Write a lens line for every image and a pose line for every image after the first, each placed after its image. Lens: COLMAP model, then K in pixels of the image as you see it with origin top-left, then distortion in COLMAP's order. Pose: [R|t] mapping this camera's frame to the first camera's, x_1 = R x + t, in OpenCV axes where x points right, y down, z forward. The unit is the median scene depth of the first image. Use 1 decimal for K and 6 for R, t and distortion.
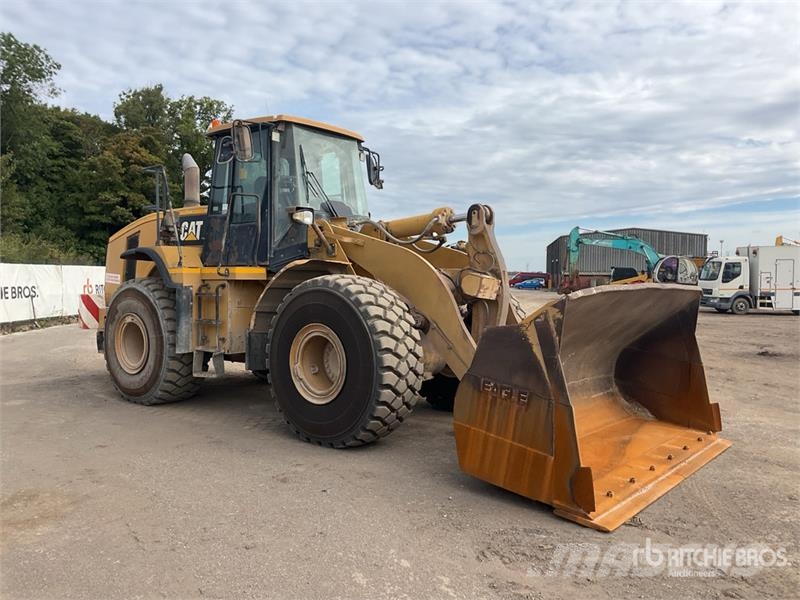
lens RADIAL K [[652.4, 0, 400.0], [0, 652.4, 300.0], [0, 0, 1]] dist [0.123105, -0.246005]
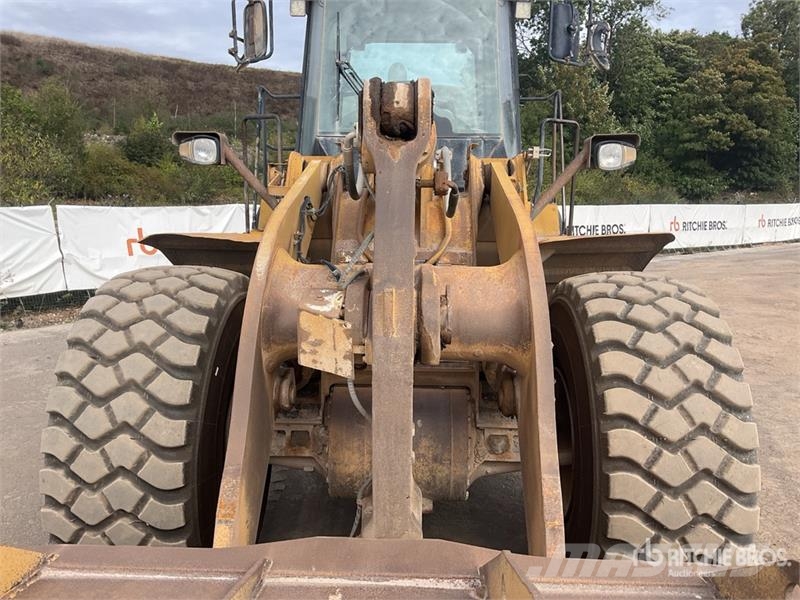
lens RADIAL K [[656.7, 0, 400.0], [0, 656.7, 300.0], [0, 0, 1]] dist [0.072036, -0.122016]
pose [[0.618712, 0.114025, -0.777299, 0.308677], [-0.030878, 0.992176, 0.120968, -0.060748], [0.785011, -0.050843, 0.617392, 0.631605]]
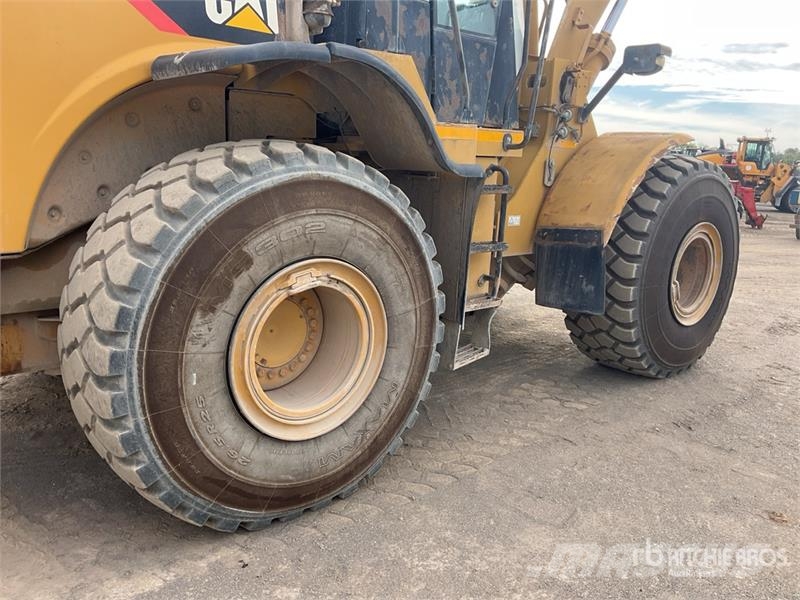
lens RADIAL K [[656.7, 0, 400.0], [0, 656.7, 300.0], [0, 0, 1]] dist [0.072036, -0.122016]
pose [[0.171569, -0.213026, 0.961865, -0.711692], [-0.008999, 0.975962, 0.217754, -0.030440], [-0.985131, -0.046016, 0.165528, 0.909505]]
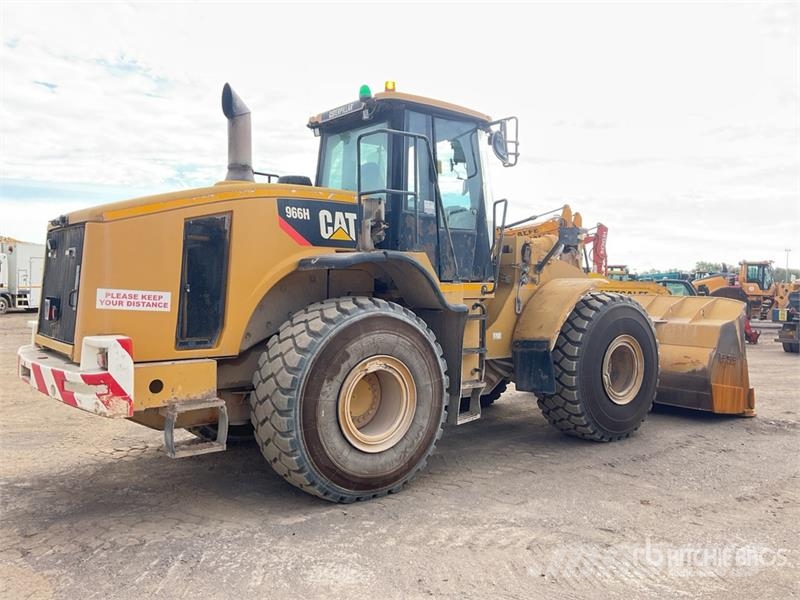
lens RADIAL K [[652.4, 0, 400.0], [0, 652.4, 300.0], [0, 0, 1]] dist [0.123105, -0.246005]
pose [[0.214279, -0.032673, 0.976226, -1.012898], [0.020131, 0.999376, 0.029029, -0.050795], [-0.976565, 0.013433, 0.214803, 0.848664]]
